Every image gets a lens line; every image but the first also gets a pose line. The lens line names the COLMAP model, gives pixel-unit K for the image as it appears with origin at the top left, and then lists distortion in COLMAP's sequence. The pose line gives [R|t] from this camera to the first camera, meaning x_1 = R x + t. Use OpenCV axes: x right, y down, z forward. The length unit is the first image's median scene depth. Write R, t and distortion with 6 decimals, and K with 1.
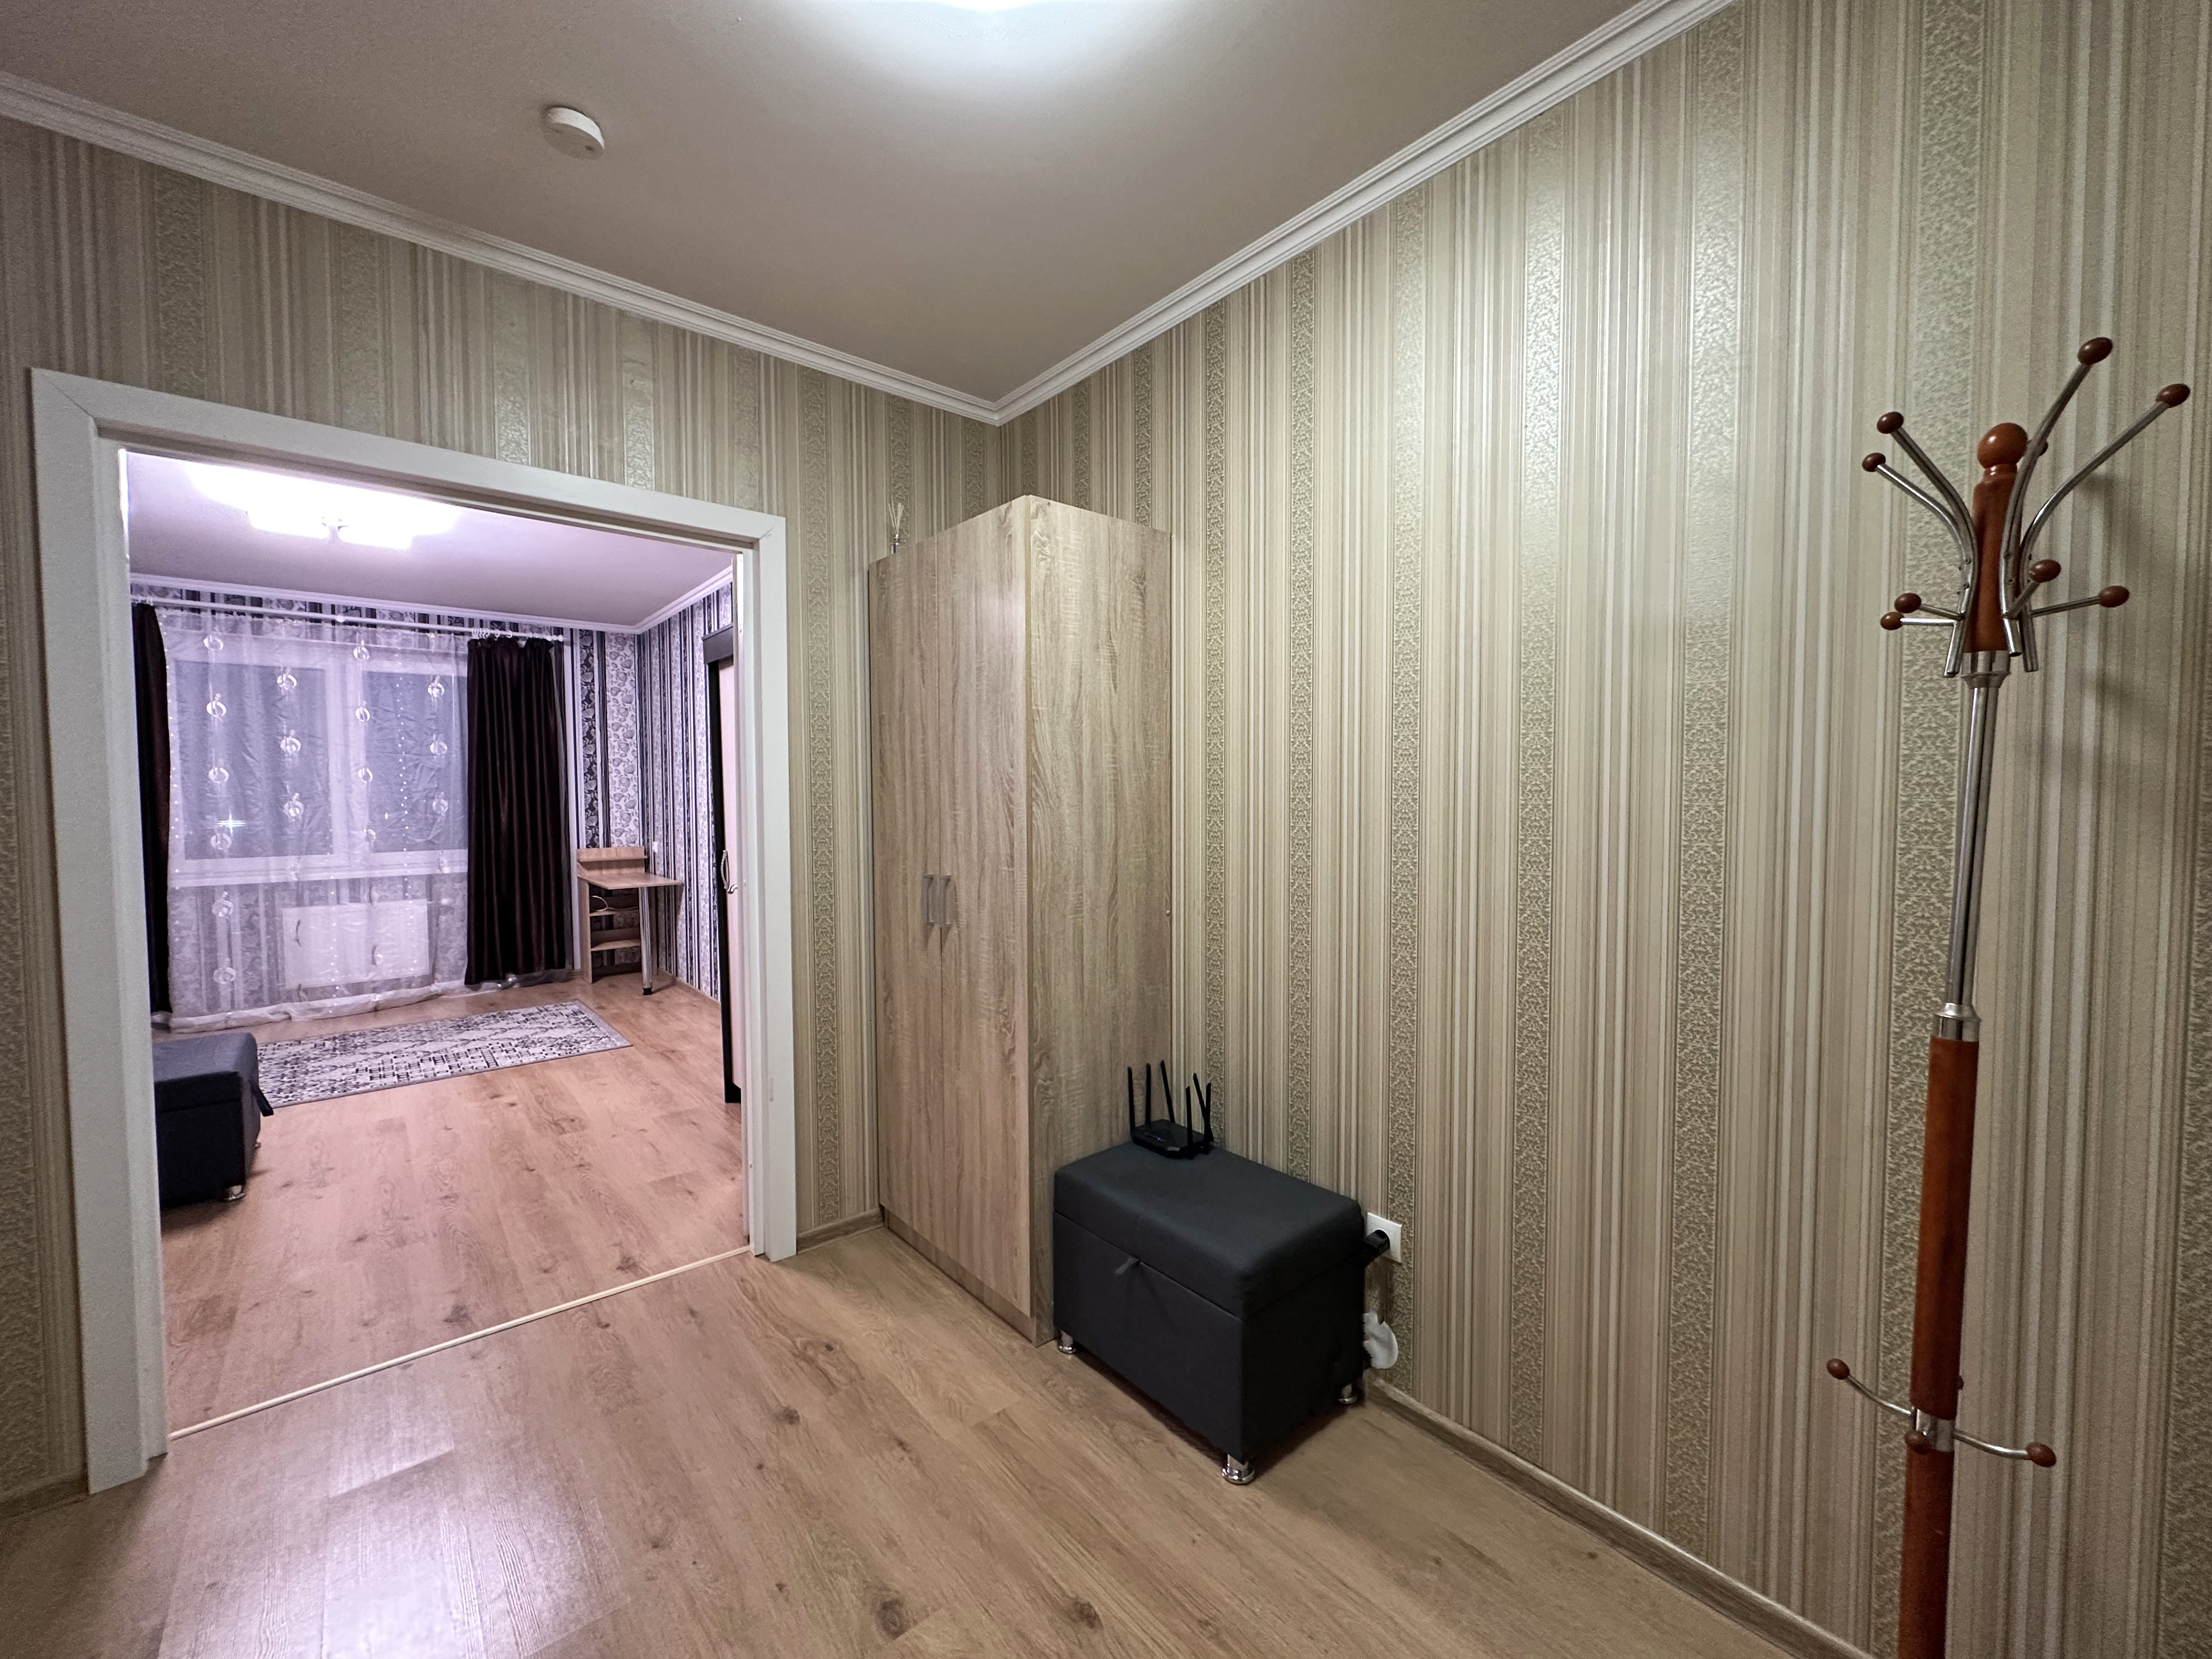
lens RADIAL K [[881.3, 0, 1106.9], [0, 881.3, 828.3], [0, 0, 1]] dist [-0.001957, 0.000617]
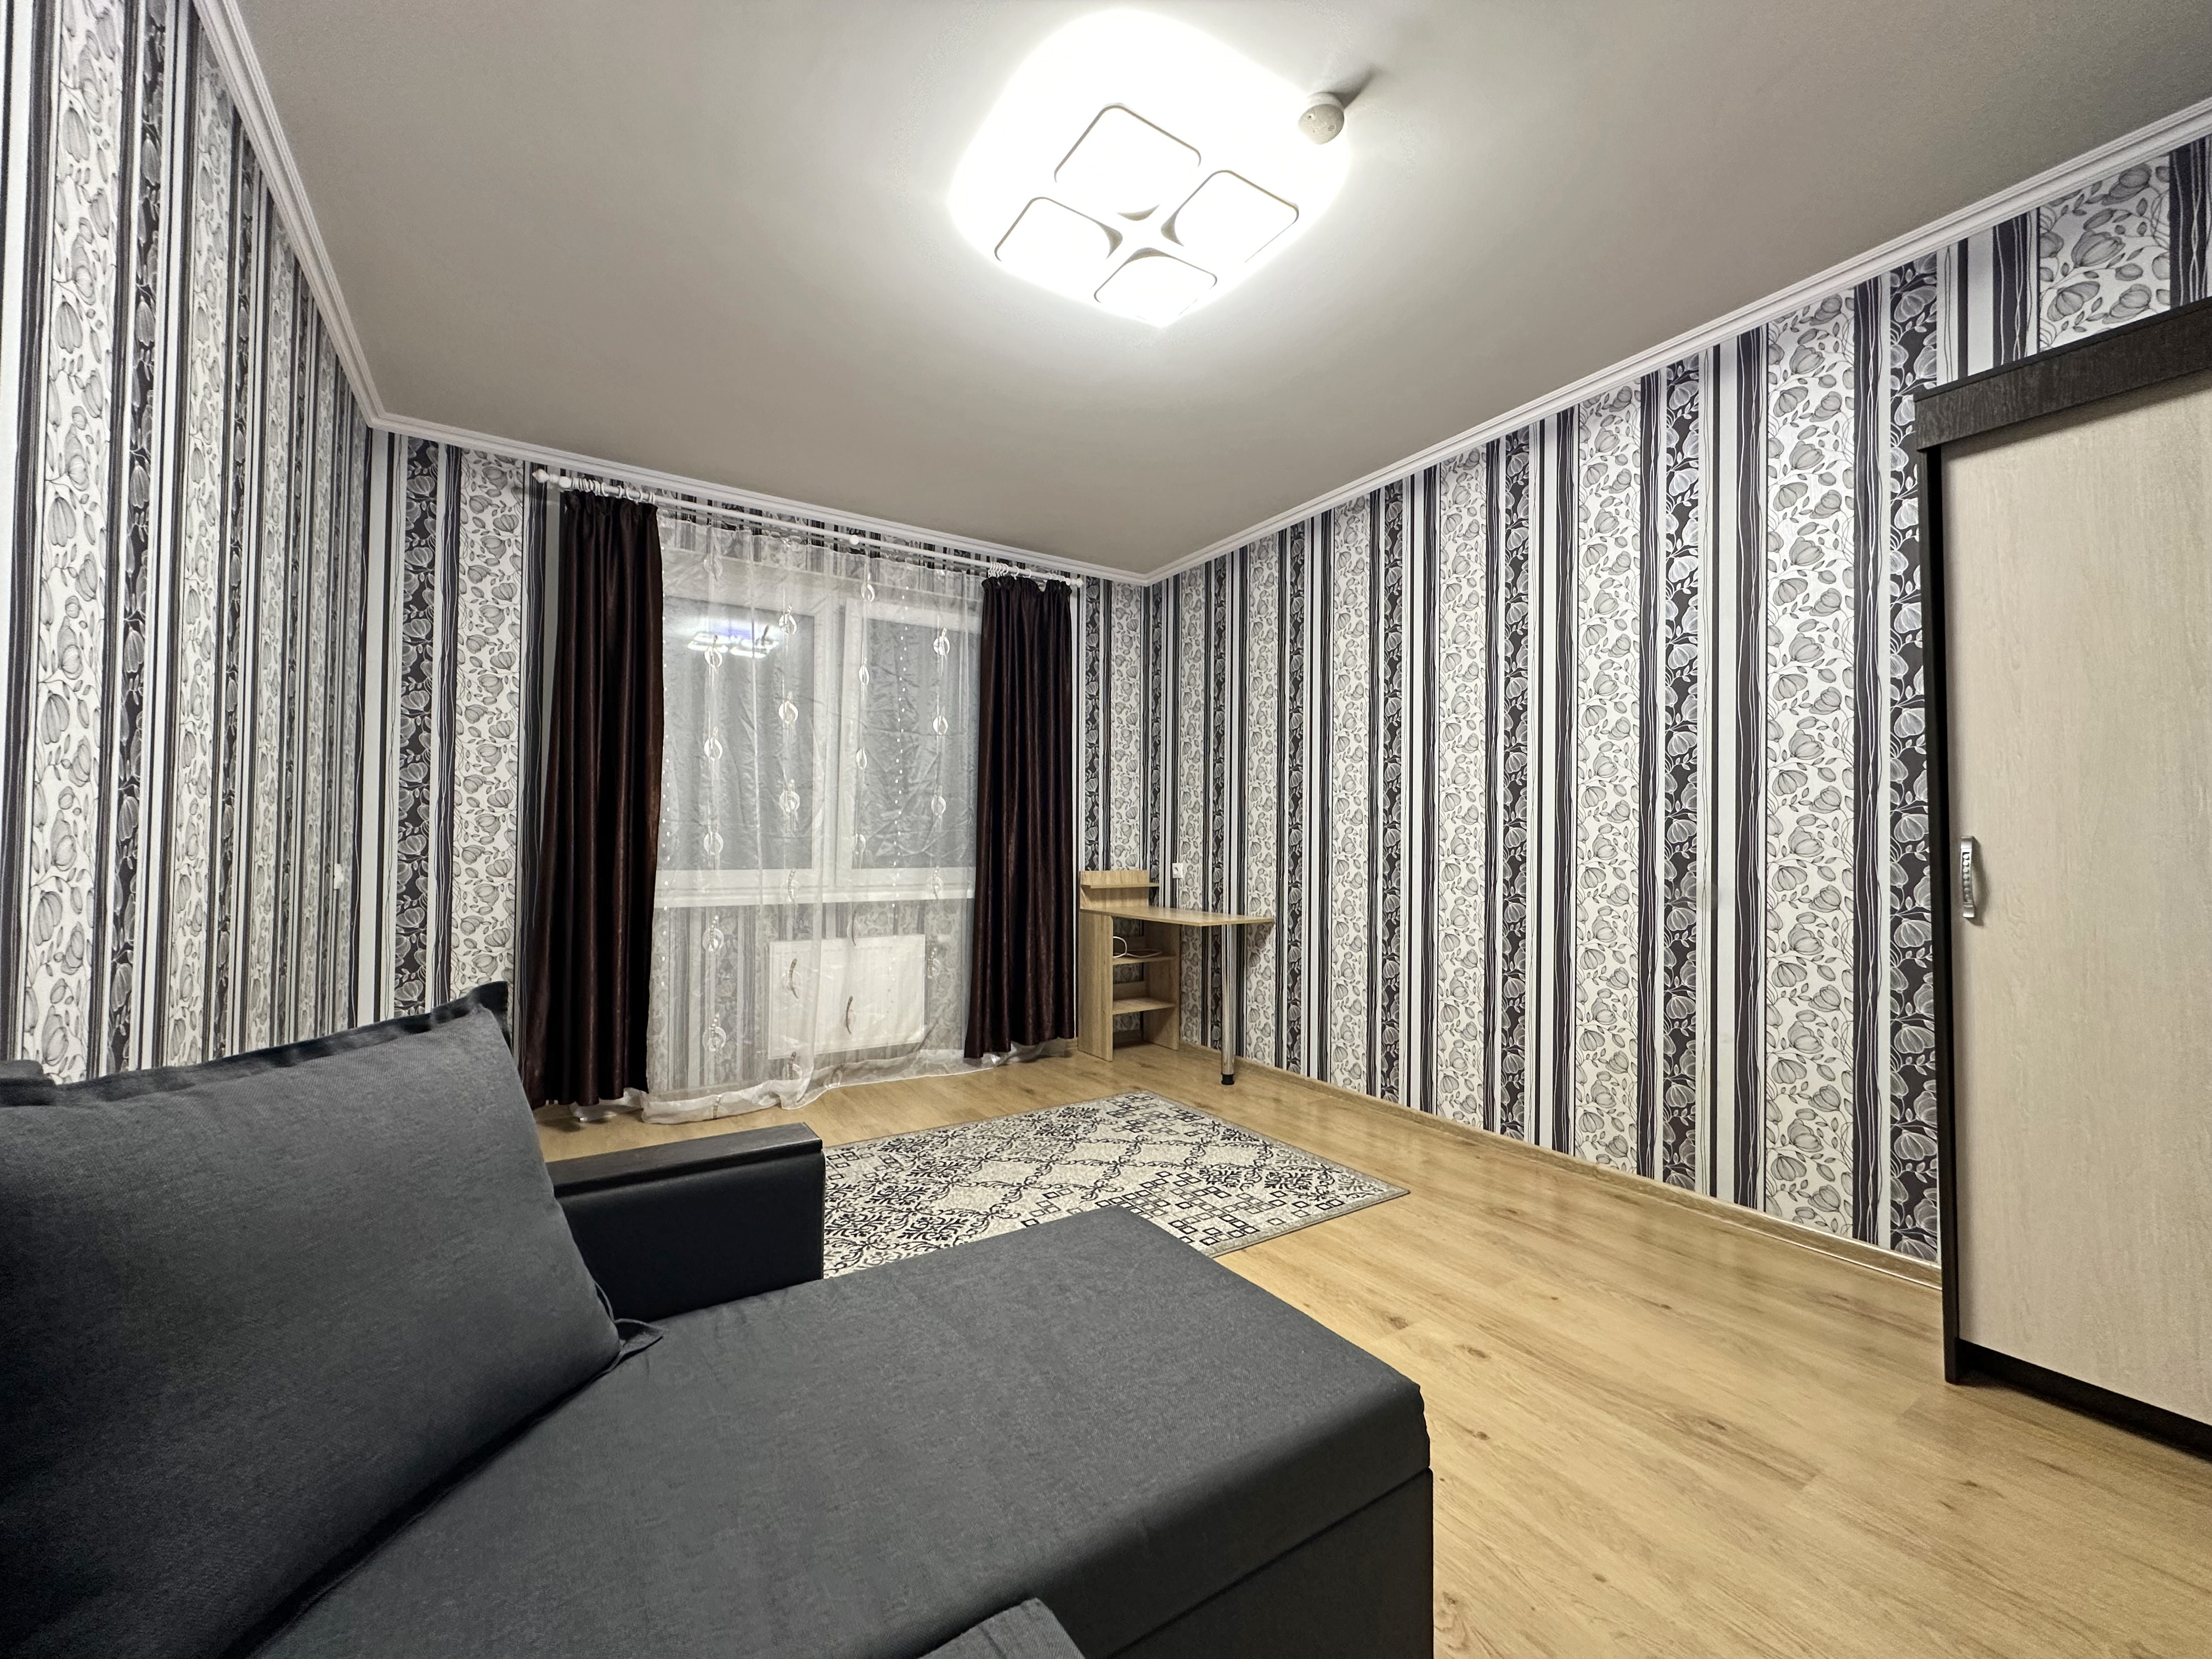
lens RADIAL K [[881.3, 0, 1104.4], [0, 881.3, 828.0], [0, 0, 1]] dist [-0.001957, 0.000617]
pose [[0.991445, 0.007211, -0.130328, -0.597017], [-0.015697, 0.997813, -0.064204, 0.042103], [0.129580, 0.065701, 0.989390, 0.342991]]
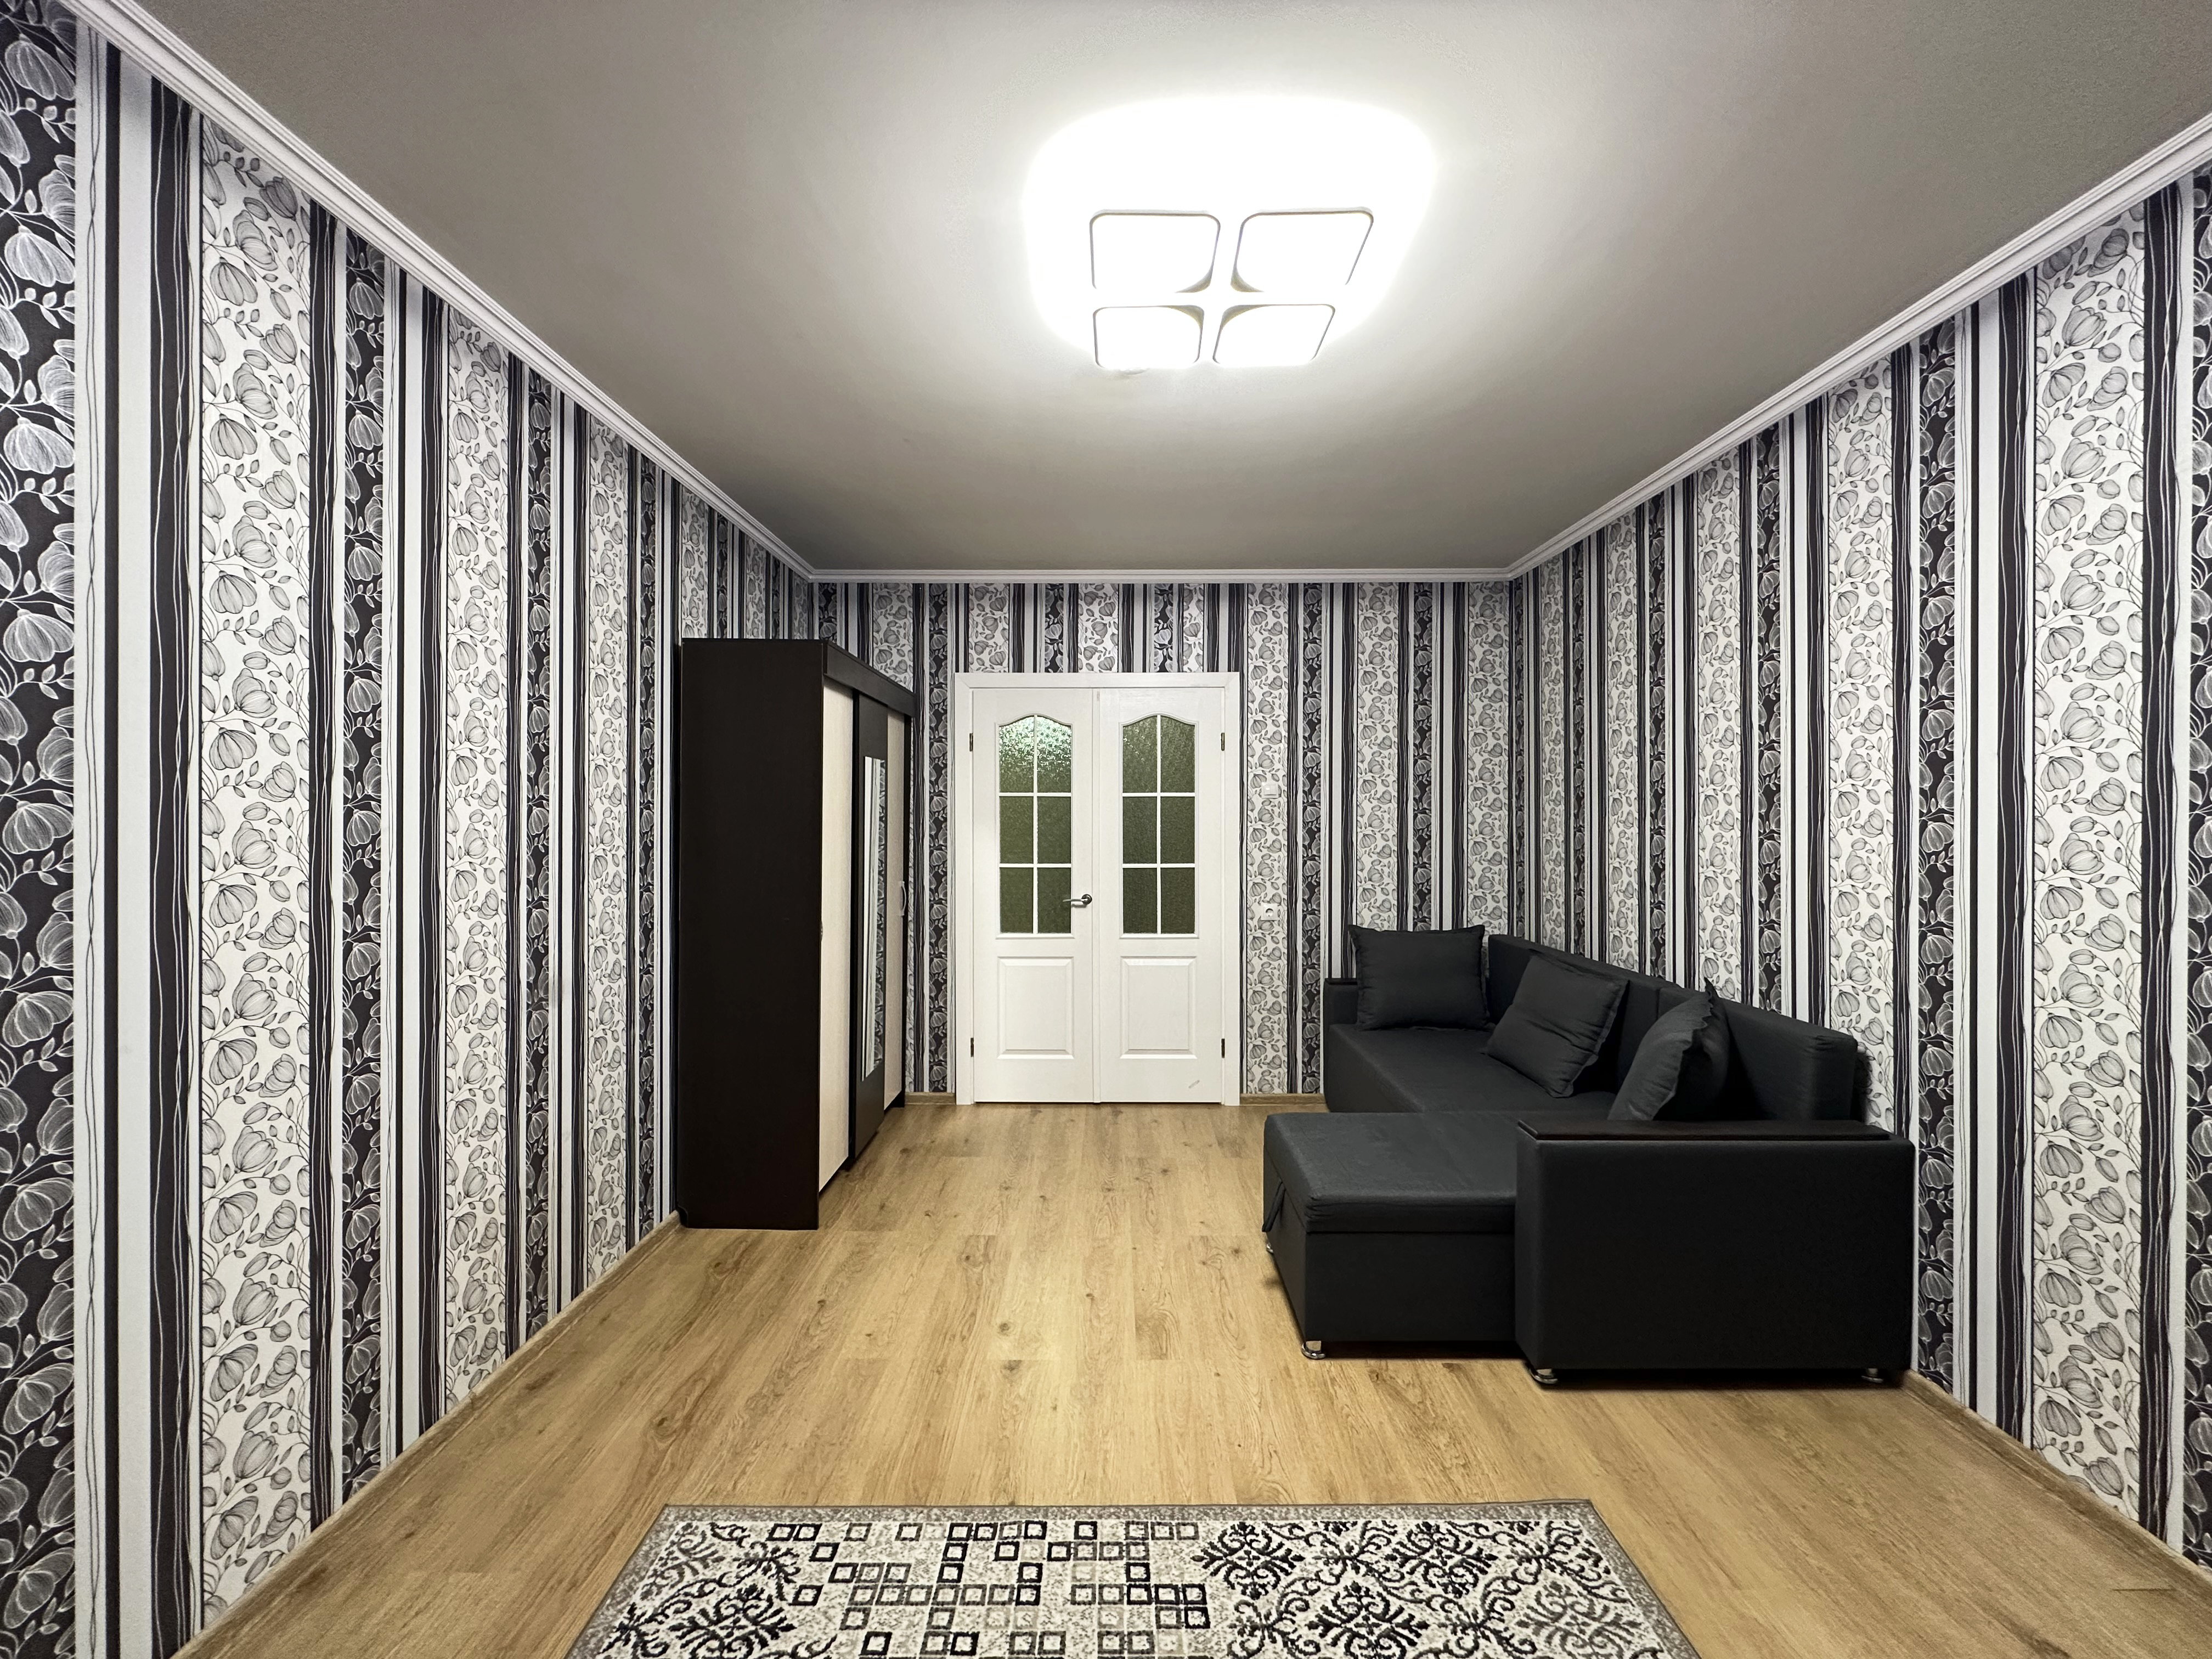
lens RADIAL K [[881.3, 0, 1106.0], [0, 881.3, 828.5], [0, 0, 1]] dist [-0.001957, 0.000617]
pose [[-0.756452, -0.001321, 0.654048, -0.835366], [0.028905, 0.998953, 0.035449, -0.048147], [-0.653410, 0.045720, -0.755622, 1.031935]]
